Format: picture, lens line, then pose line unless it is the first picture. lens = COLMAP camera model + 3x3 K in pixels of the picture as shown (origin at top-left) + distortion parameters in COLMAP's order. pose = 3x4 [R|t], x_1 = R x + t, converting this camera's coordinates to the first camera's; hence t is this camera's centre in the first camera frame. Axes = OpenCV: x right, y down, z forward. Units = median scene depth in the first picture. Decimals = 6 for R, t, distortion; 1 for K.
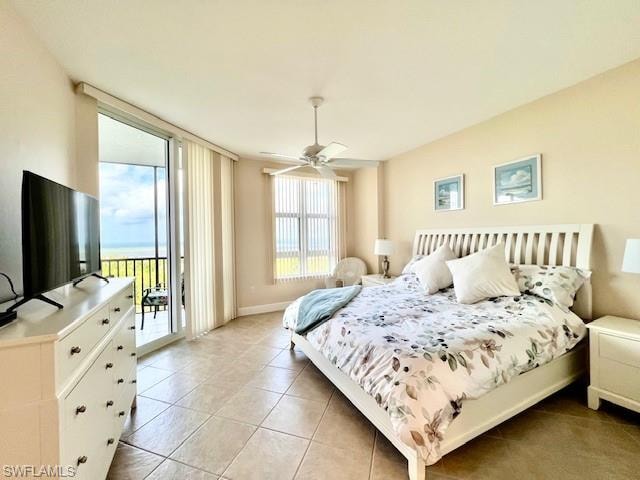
lens RADIAL K [[255.0, 0, 315.2], [0, 255.0, 238.0], [0, 0, 1]] dist [0.000910, -0.000183]
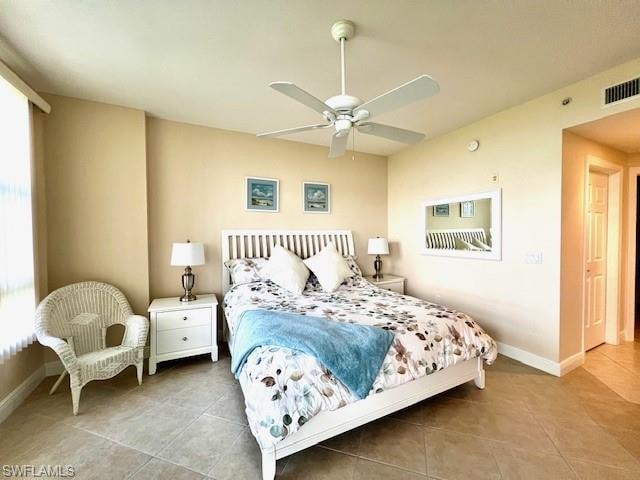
lens RADIAL K [[255.0, 0, 319.8], [0, 255.0, 236.9], [0, 0, 1]] dist [0.000910, -0.000183]
pose [[-0.034090, -0.019585, 0.999227, -0.484106], [0.005797, 0.999787, 0.019794, -0.025045], [-0.999402, 0.006468, -0.033969, 0.796810]]
